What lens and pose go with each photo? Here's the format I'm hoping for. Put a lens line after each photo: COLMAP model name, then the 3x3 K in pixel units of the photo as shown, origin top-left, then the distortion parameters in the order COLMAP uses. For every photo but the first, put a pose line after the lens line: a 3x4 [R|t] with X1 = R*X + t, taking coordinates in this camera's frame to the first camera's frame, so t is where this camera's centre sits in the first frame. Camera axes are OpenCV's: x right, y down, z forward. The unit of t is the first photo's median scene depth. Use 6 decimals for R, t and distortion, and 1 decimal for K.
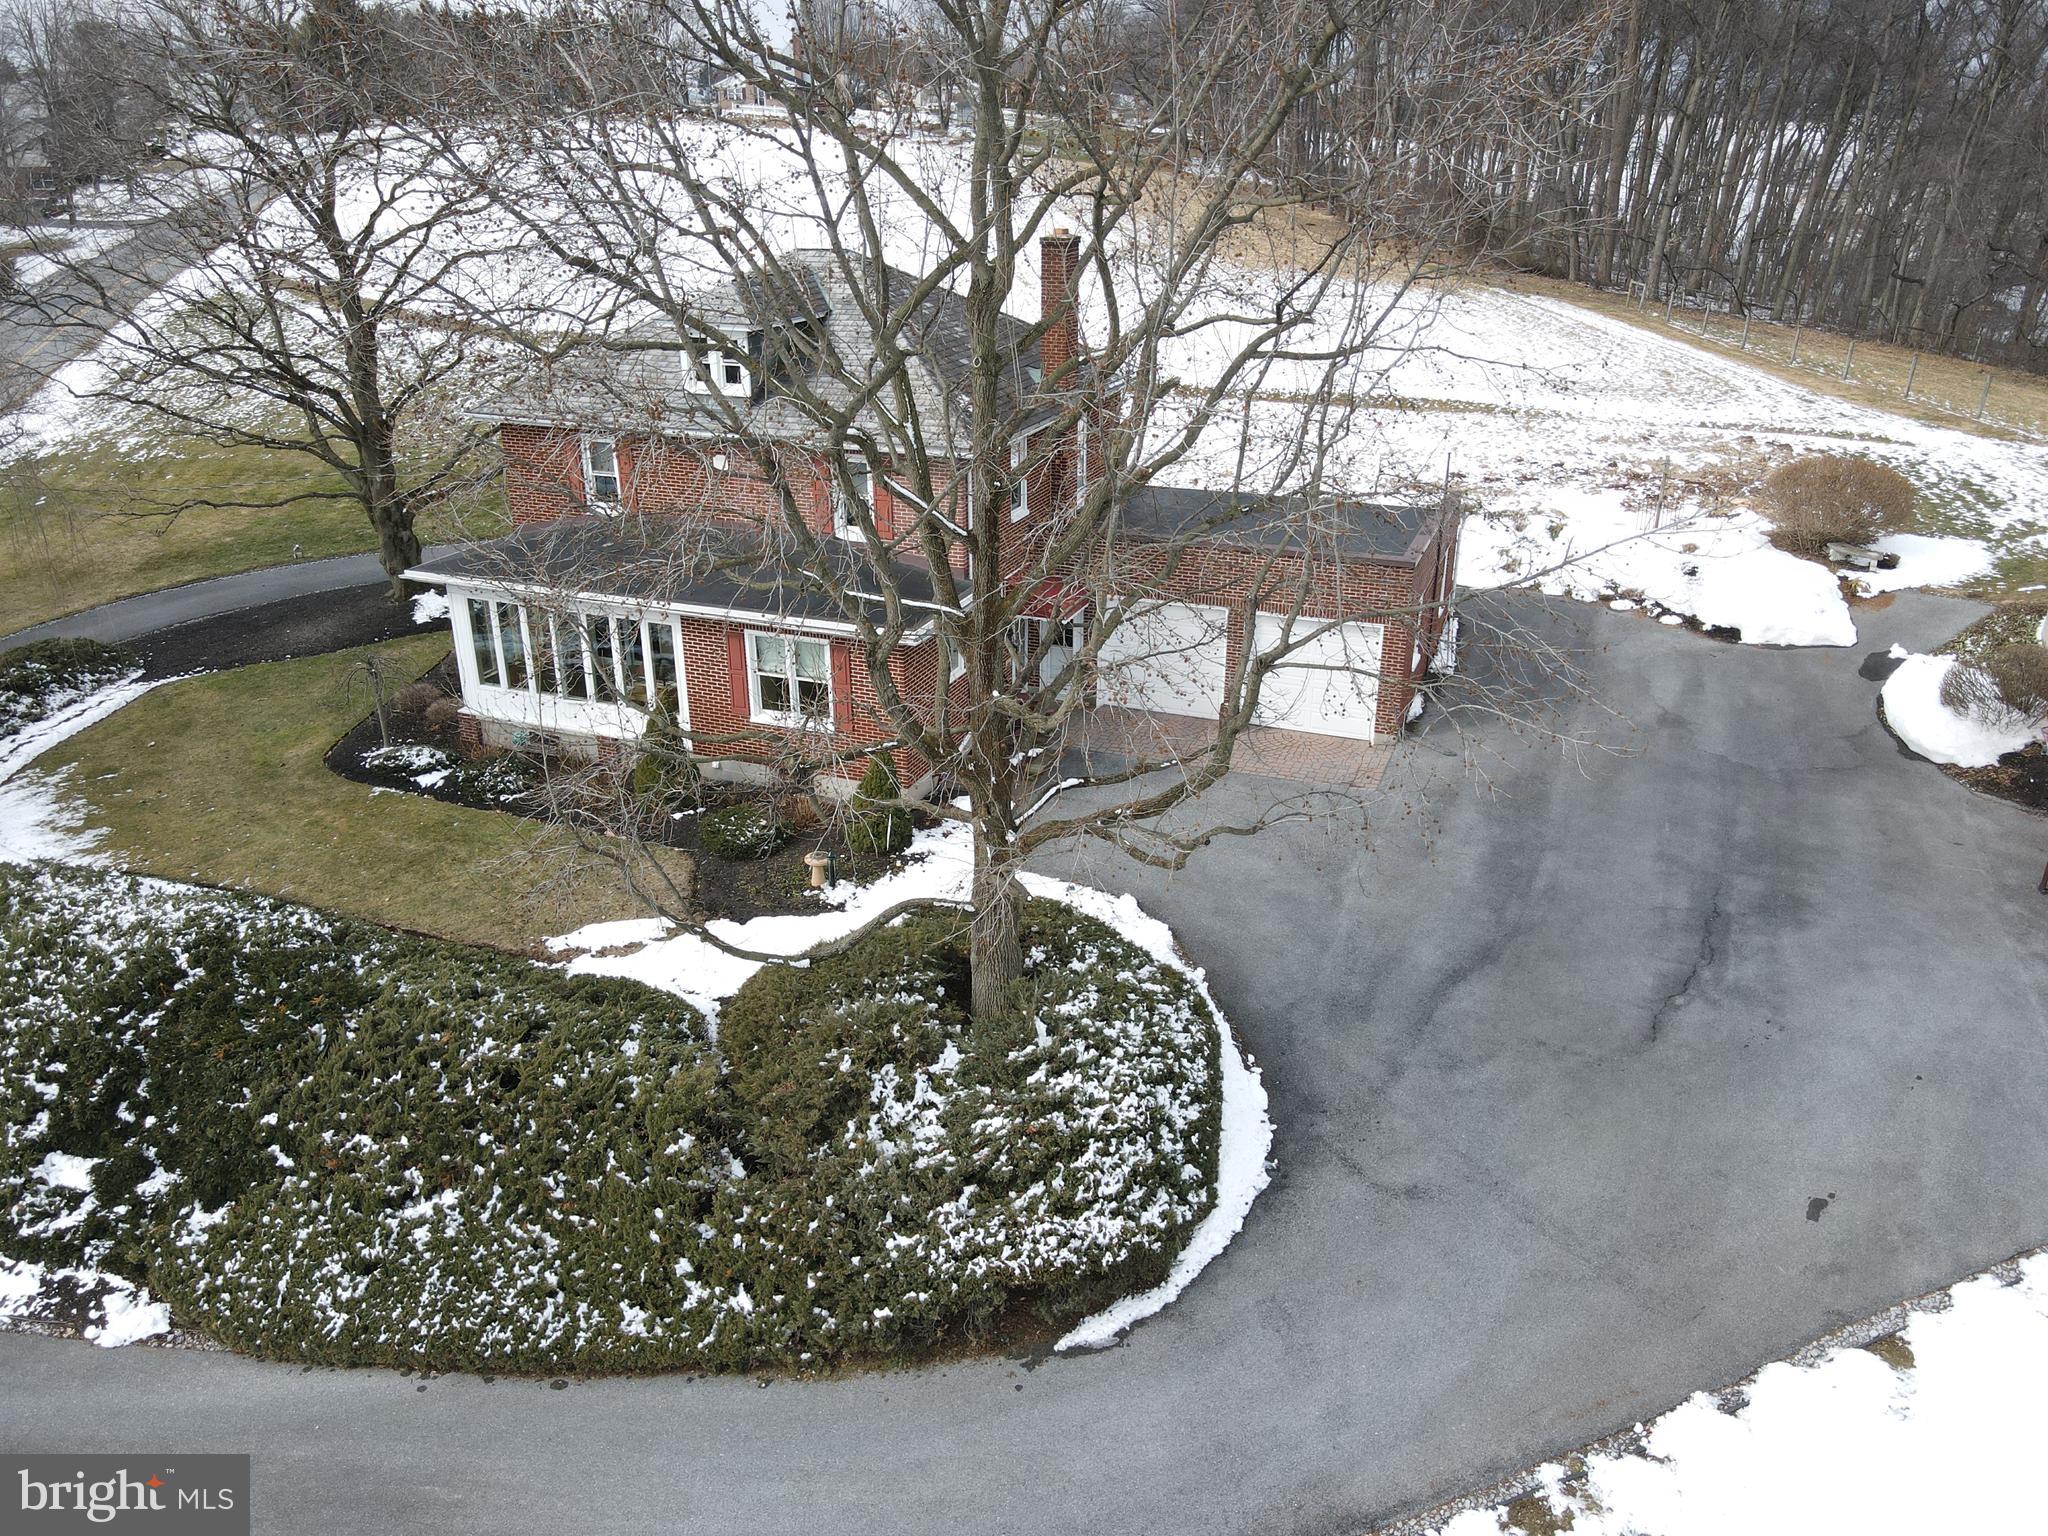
lens RADIAL K [[1506.2, 0, 1018.6], [0, 1506.2, 764.3], [0, 0, 1]] dist [-0.000232, 0.025671]
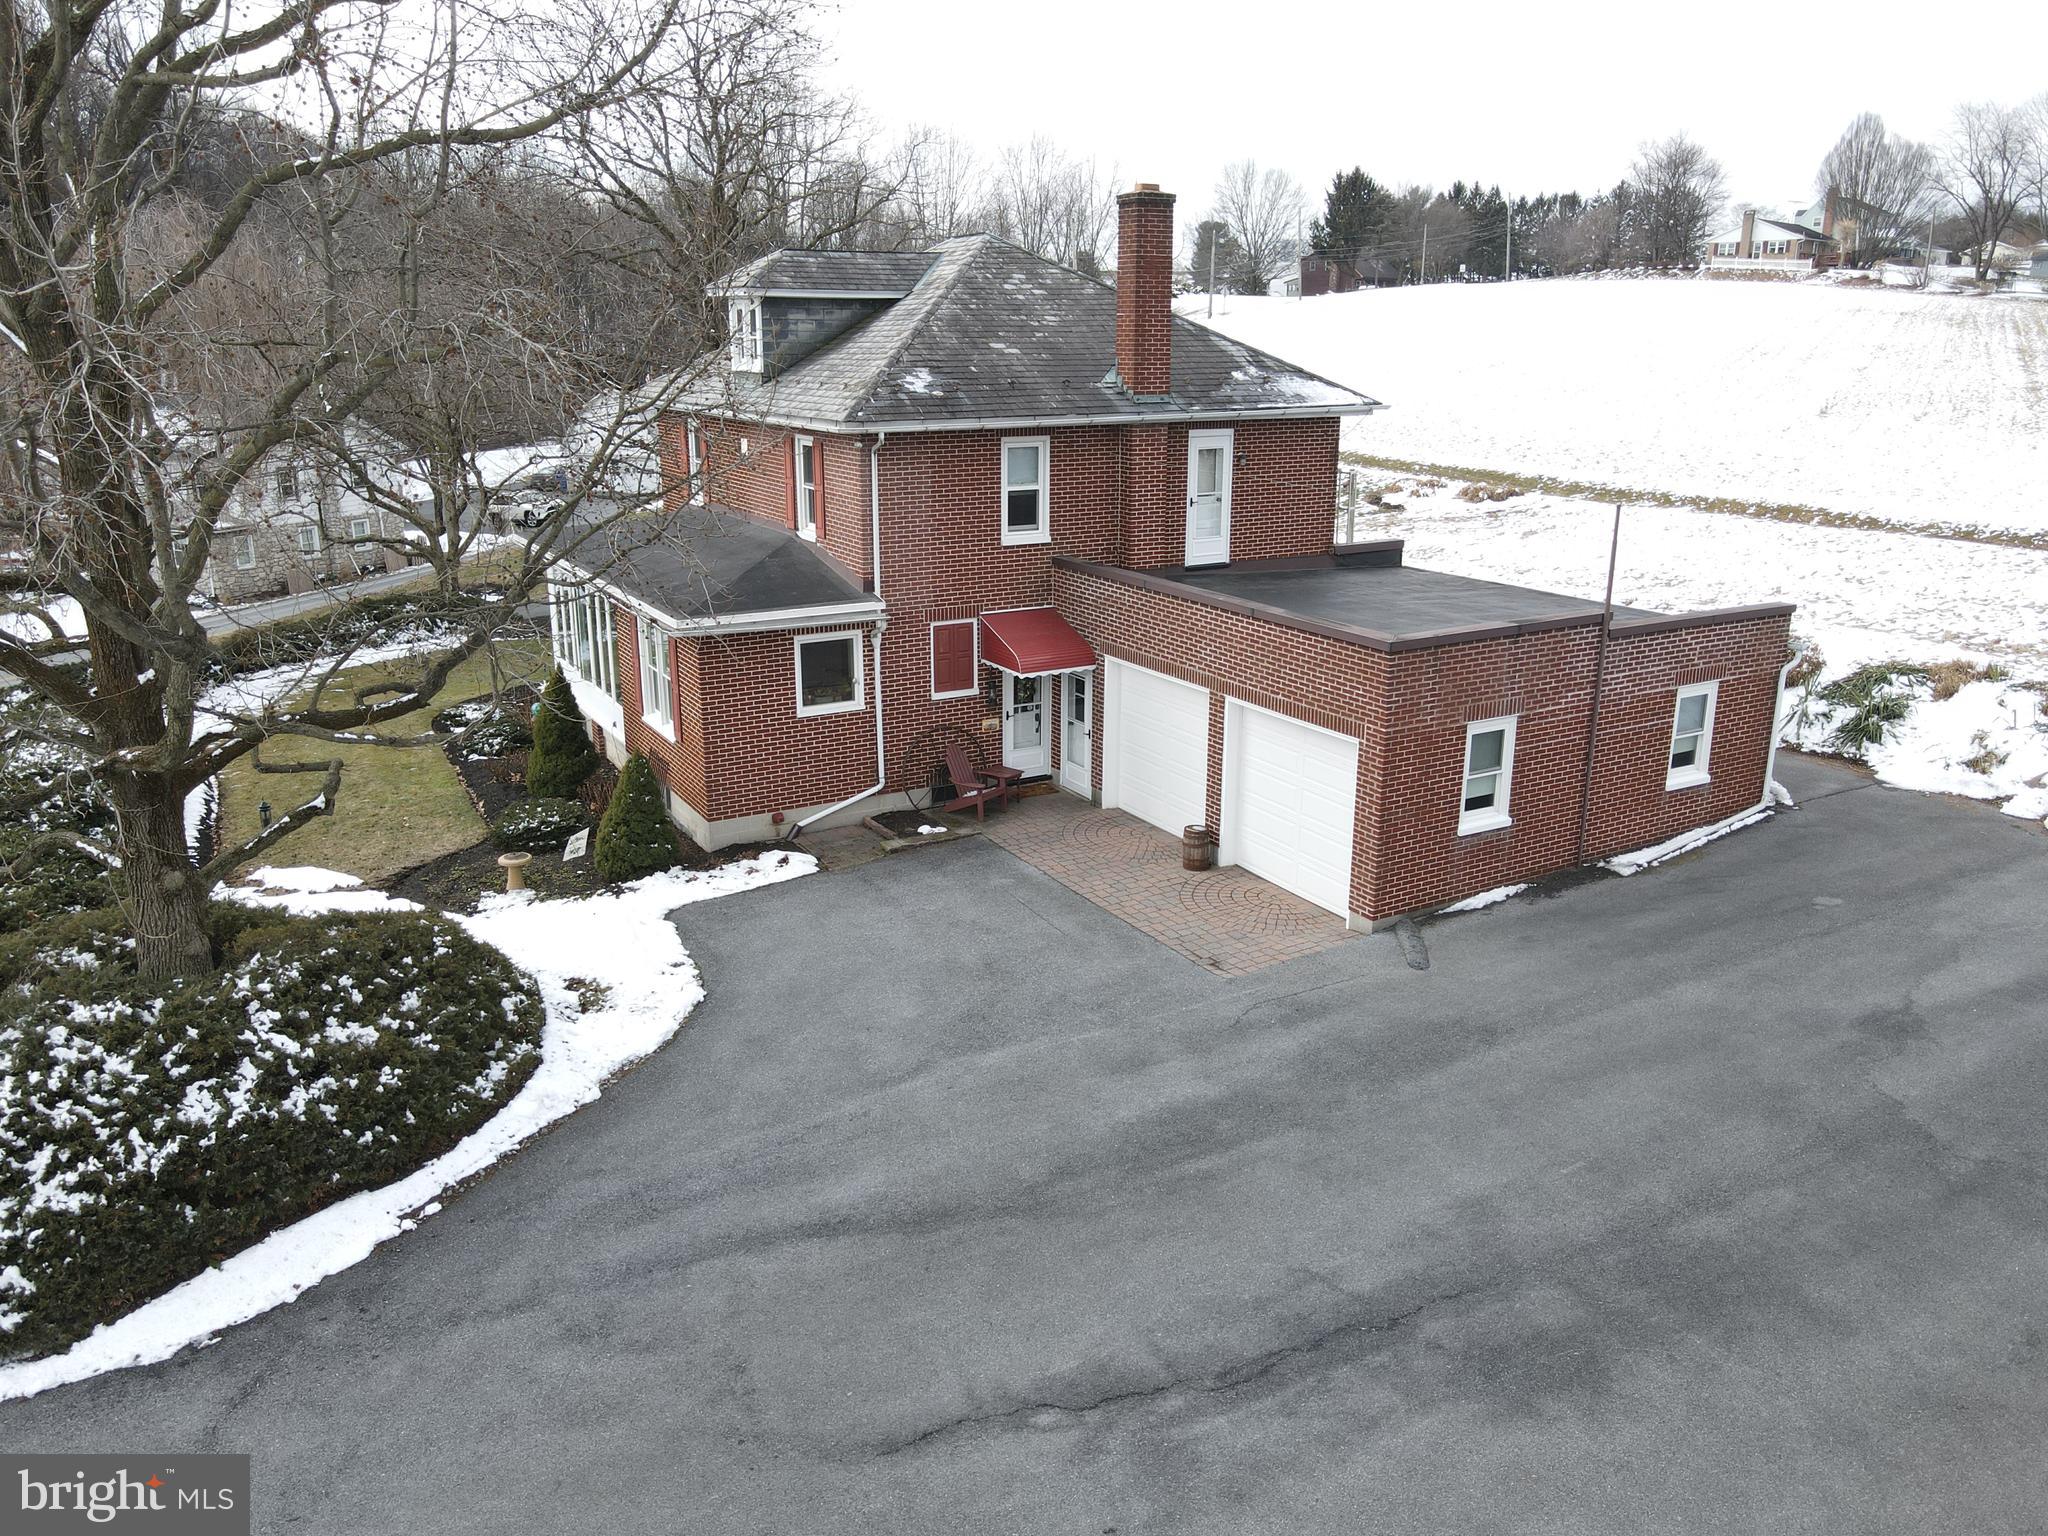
lens RADIAL K [[1506.2, 0, 1014.4], [0, 1506.2, 761.6], [0, 0, 1]] dist [-0.000232, 0.025671]
pose [[0.782059, 0.174743, -0.598205, 0.630313], [-0.242596, 0.969533, -0.033944, -0.032722], [0.574048, 0.171668, 0.800624, 0.505297]]
